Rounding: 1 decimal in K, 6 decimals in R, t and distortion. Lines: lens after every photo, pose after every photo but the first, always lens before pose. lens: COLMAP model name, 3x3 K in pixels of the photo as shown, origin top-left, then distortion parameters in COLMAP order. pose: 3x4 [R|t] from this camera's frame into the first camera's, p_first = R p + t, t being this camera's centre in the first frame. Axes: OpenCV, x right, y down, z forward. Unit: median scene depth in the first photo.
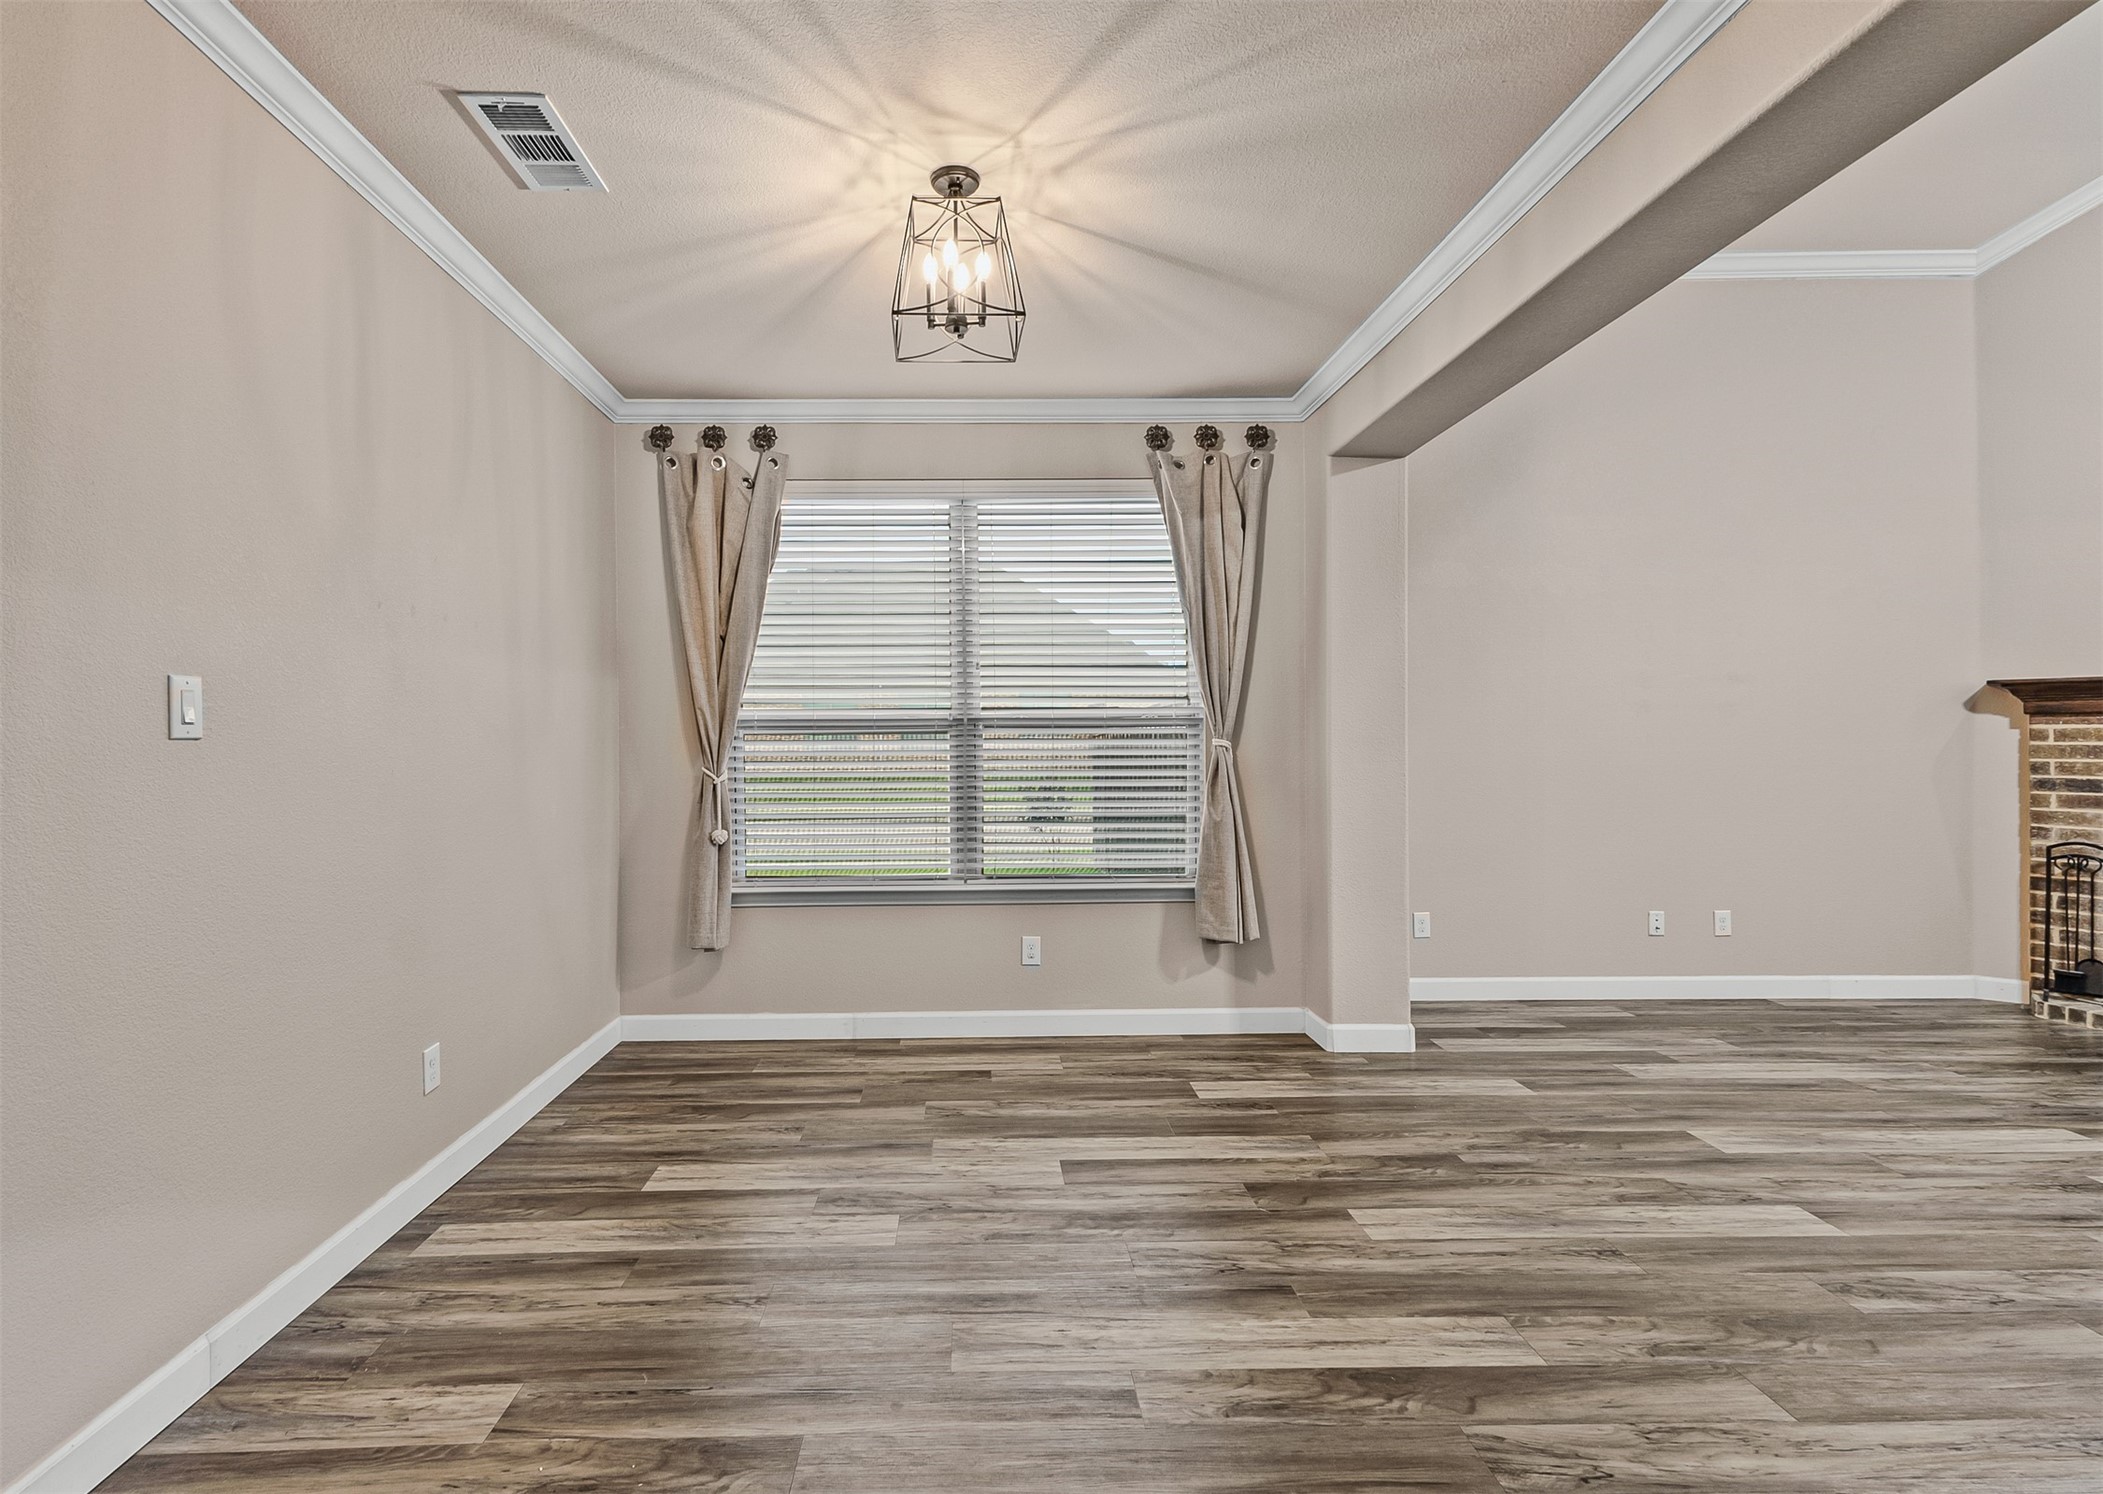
lens RADIAL K [[1036.1, 0, 986.7], [0, 1036.1, 744.8], [0, 0, 1]] dist [0.018862, -0.001801]
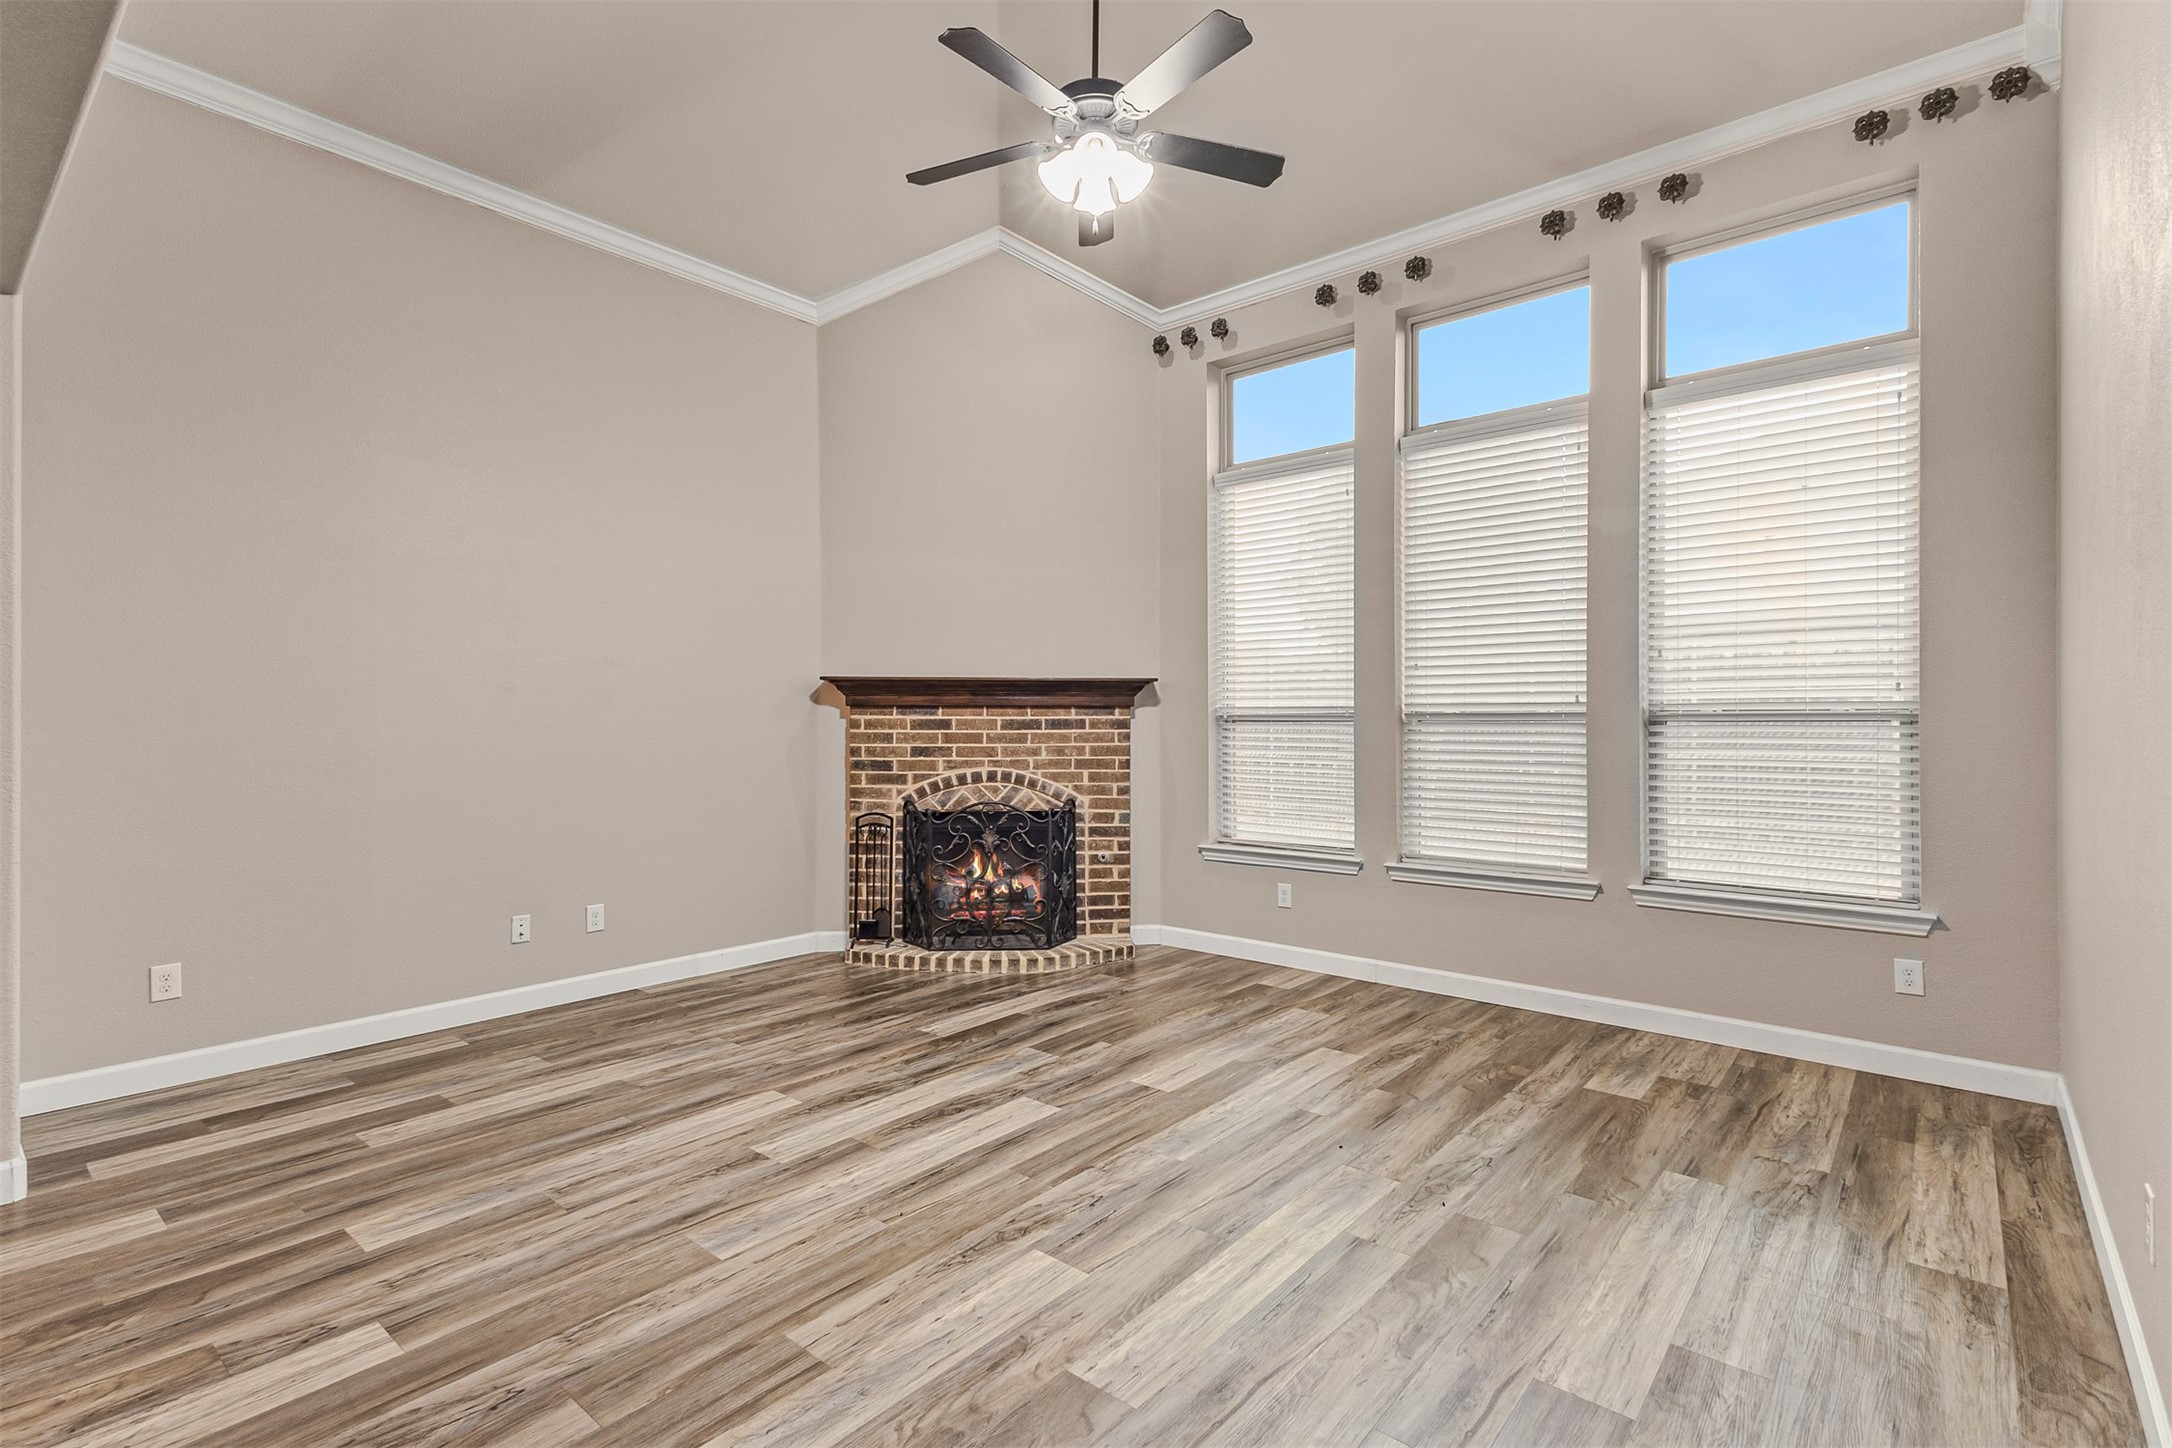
lens RADIAL K [[1003.4, 0, 1089.4], [0, 1003.4, 727.5], [0, 0, 1]] dist [0.028103, -0.005811]
pose [[0.653317, 0.004343, 0.757072, 0.336878], [-0.004023, 0.999989, -0.002264, -0.004129], [-0.757074, -0.001566, 0.653327, 0.060582]]
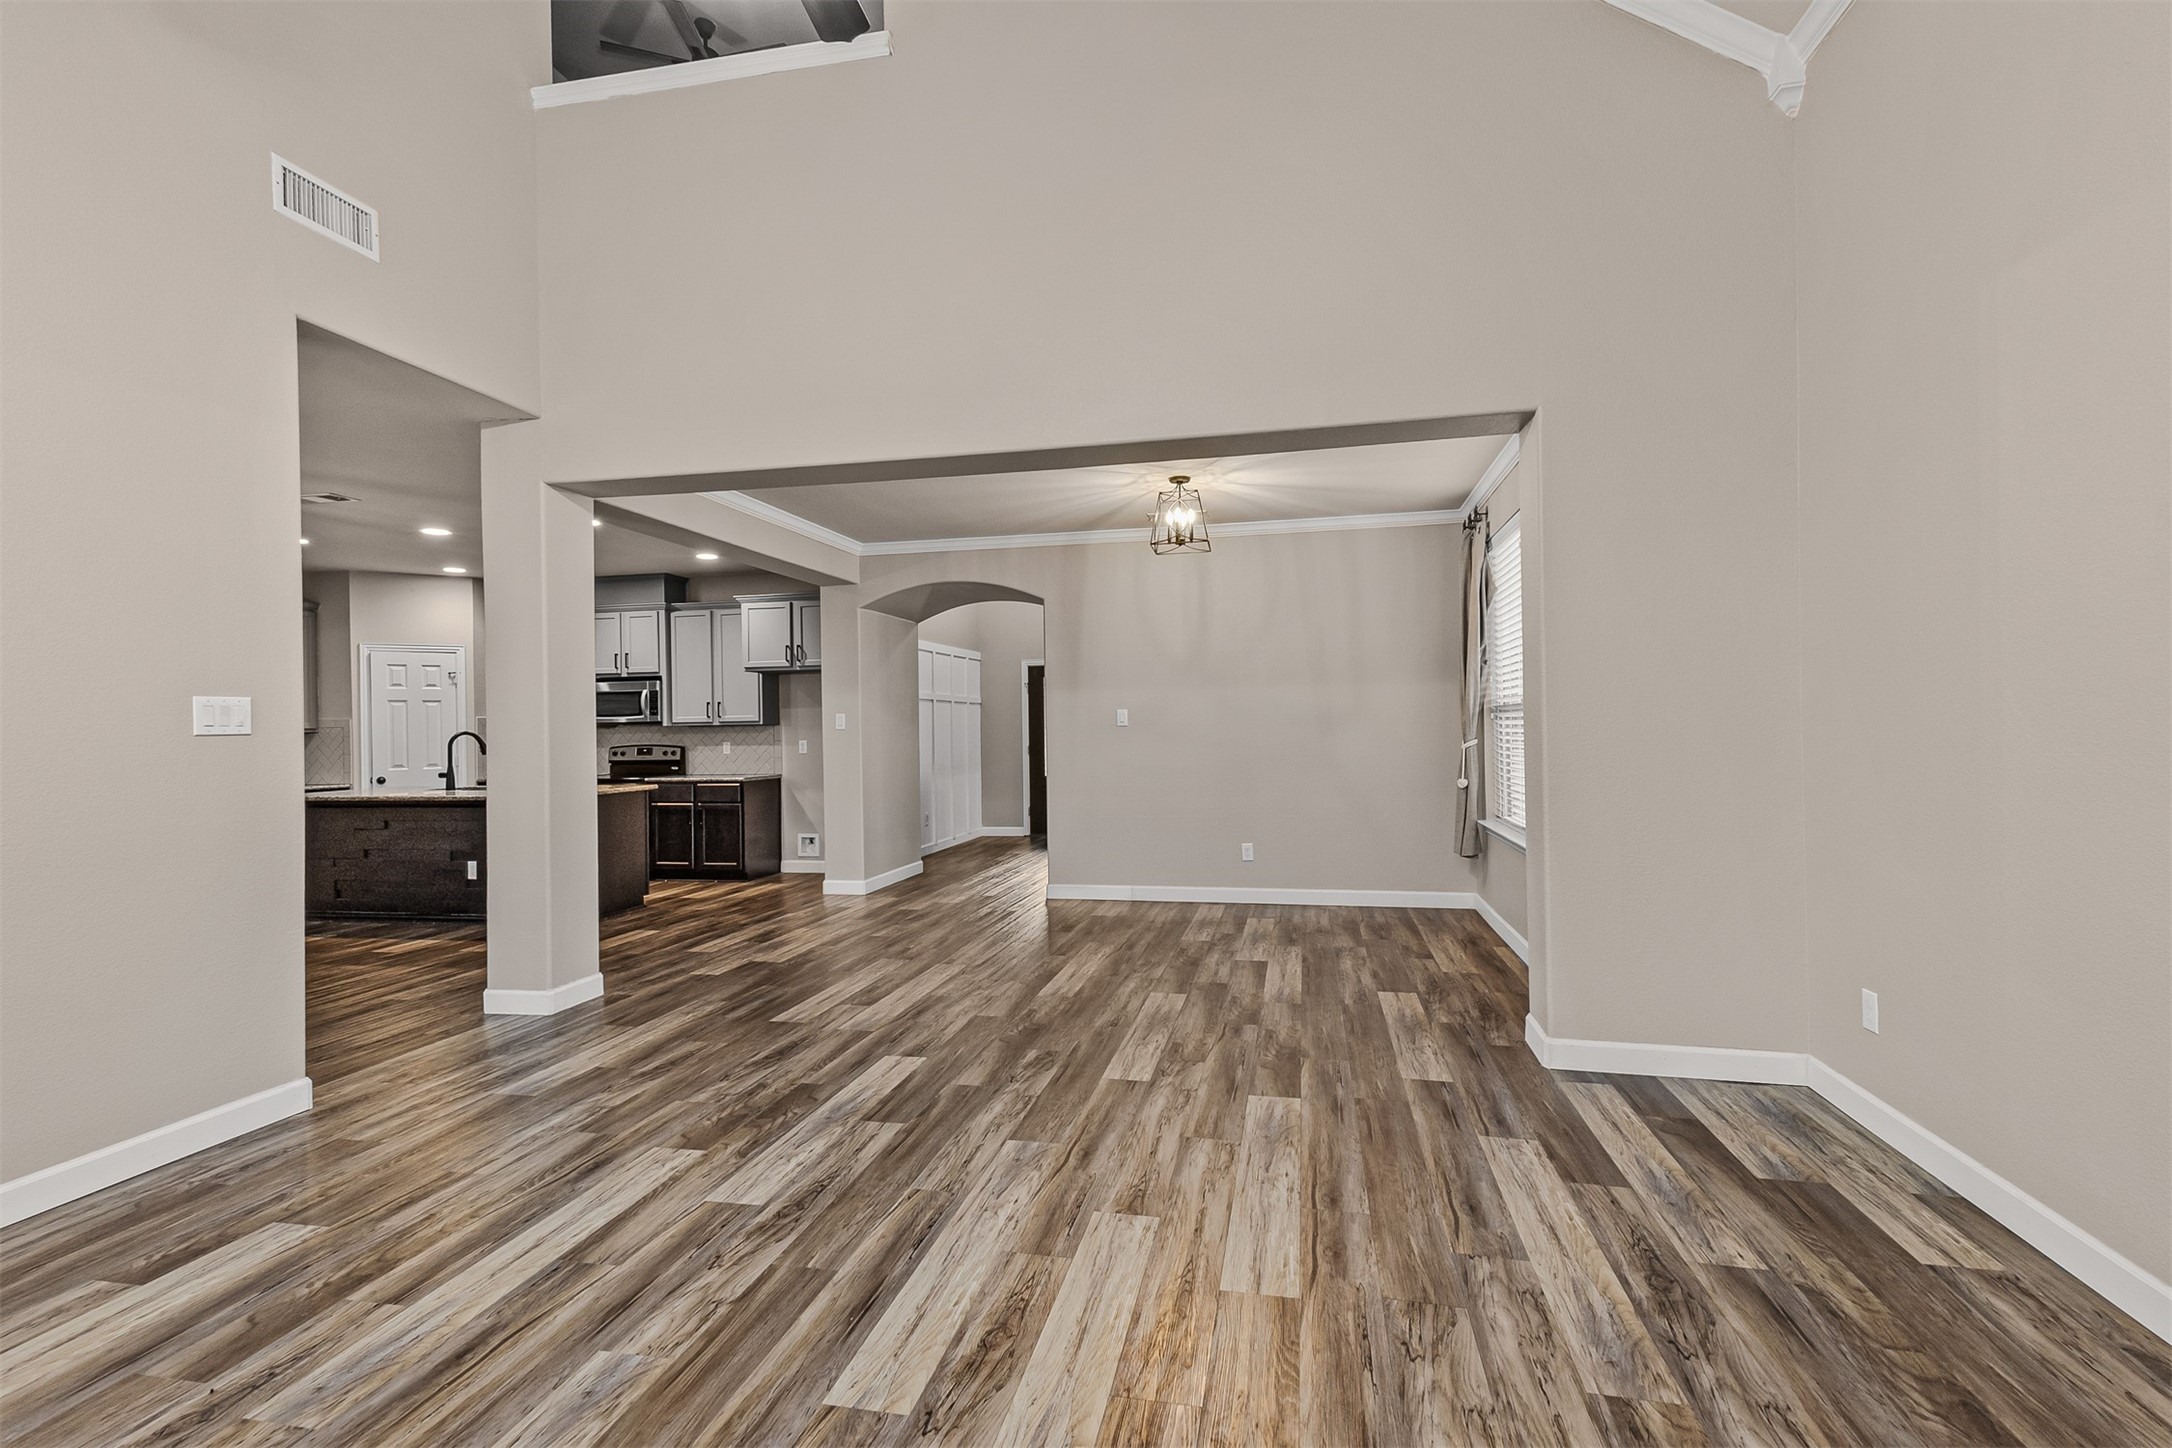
lens RADIAL K [[1003.4, 0, 1086.2], [0, 1003.4, 727.5], [0, 0, 1]] dist [0.028103, -0.005811]
pose [[-0.226973, 0.008164, -0.973867, 1.267670], [0.014590, 0.999881, 0.004982, -0.009572], [0.973792, -0.013078, -0.227065, 0.763361]]
